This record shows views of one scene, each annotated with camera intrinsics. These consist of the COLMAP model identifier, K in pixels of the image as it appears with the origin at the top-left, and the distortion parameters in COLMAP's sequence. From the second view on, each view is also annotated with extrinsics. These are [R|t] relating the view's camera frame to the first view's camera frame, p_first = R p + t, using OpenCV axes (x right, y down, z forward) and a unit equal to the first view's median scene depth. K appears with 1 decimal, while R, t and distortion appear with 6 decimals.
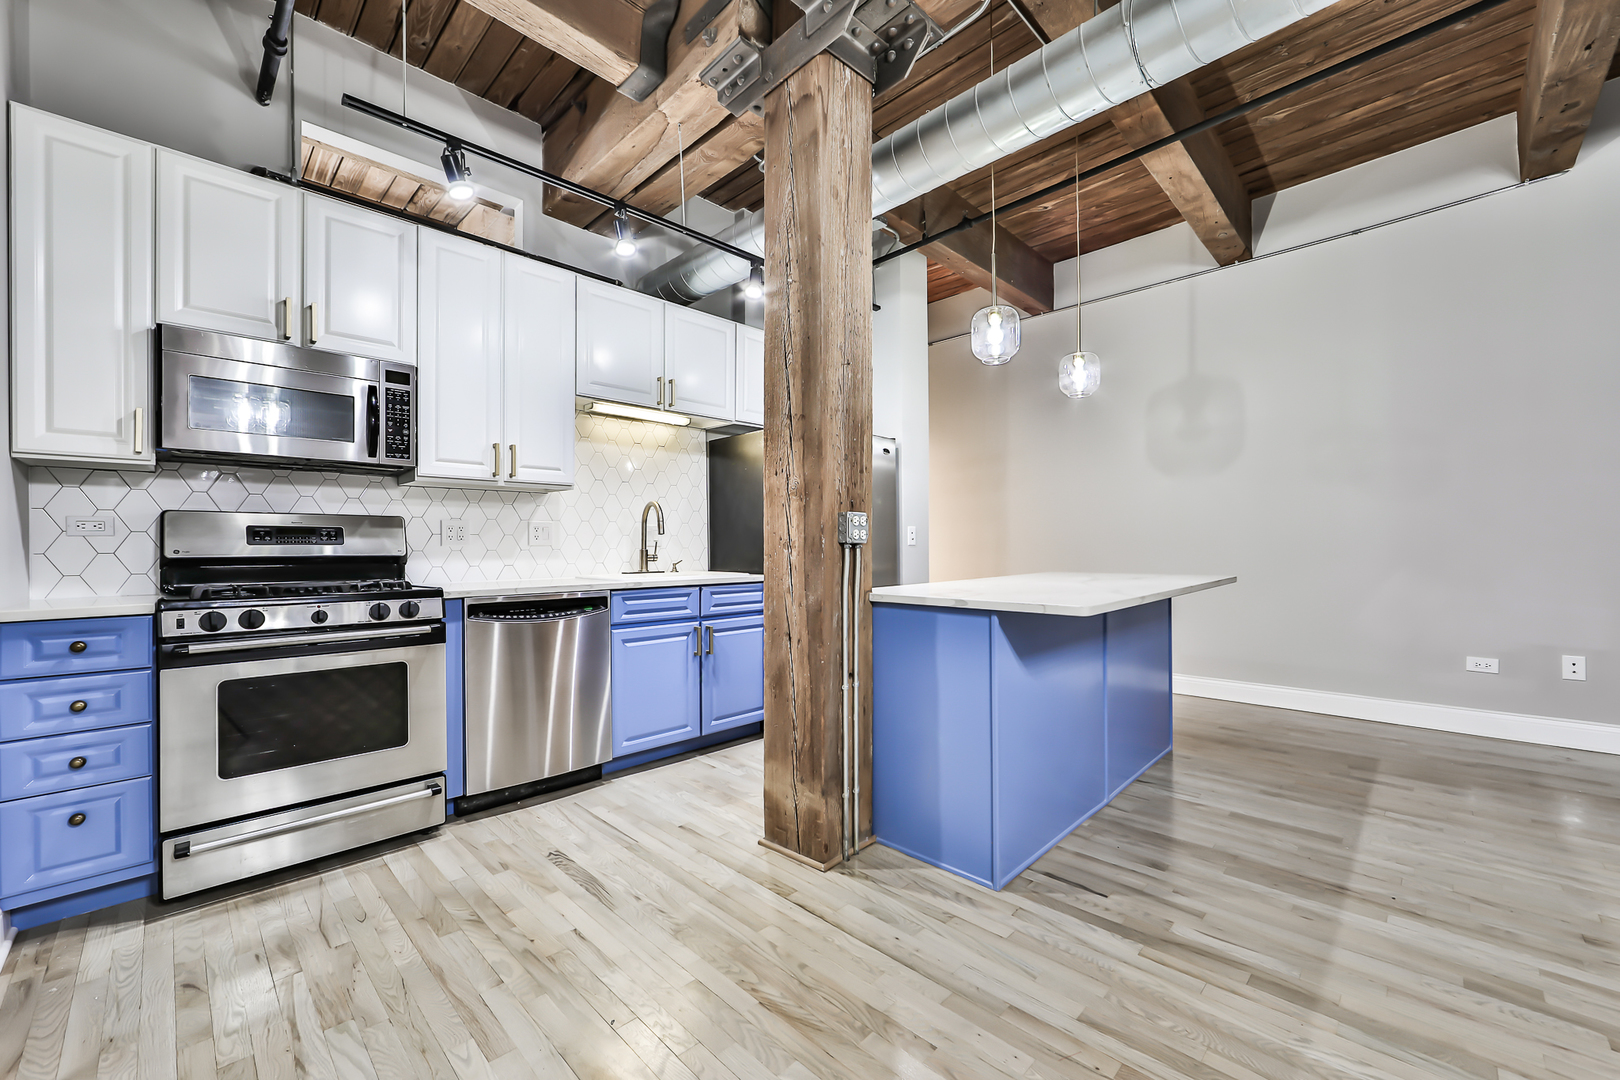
lens RADIAL K [[638.5, 0, 813.5], [0, 638.5, 546.5], [0, 0, 1]] dist [-0.001810, 0.000202]
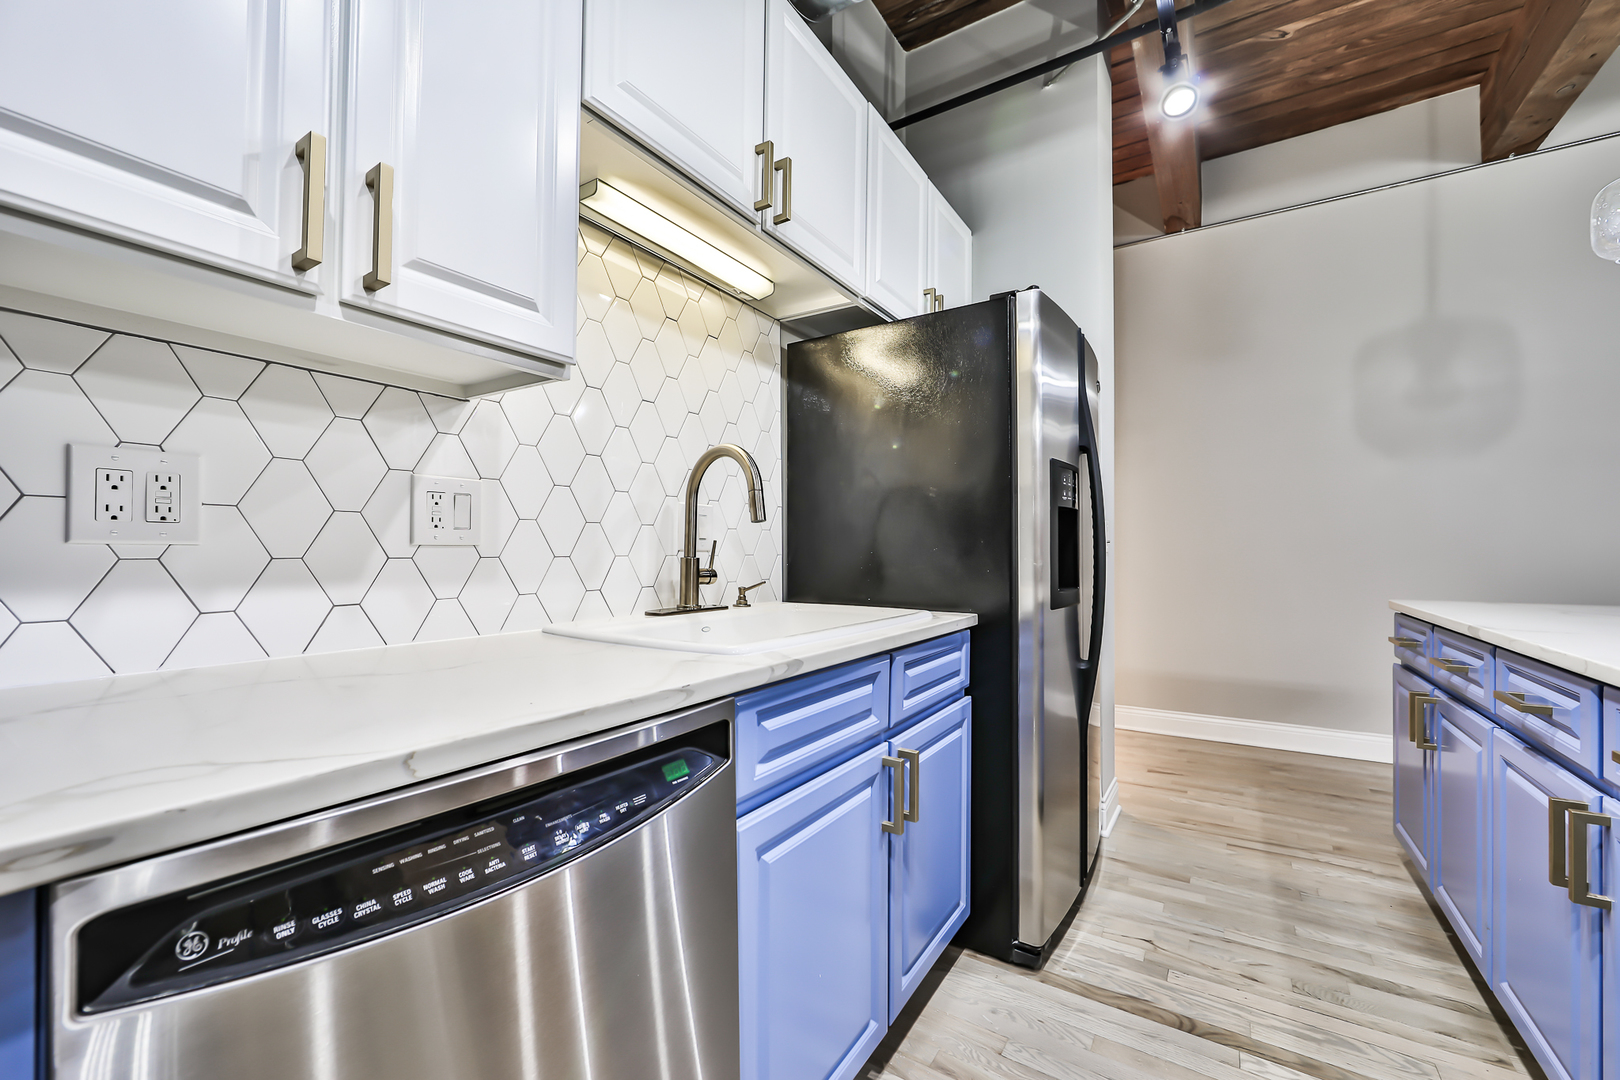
lens RADIAL K [[638.5, 0, 813.4], [0, 638.5, 546.9], [0, 0, 1]] dist [-0.001810, 0.000202]
pose [[0.977451, 0.009987, 0.210926, -0.337049], [-0.007961, 0.999914, -0.010453, 0.001471], [-0.211012, 0.008538, 0.977446, 0.678749]]
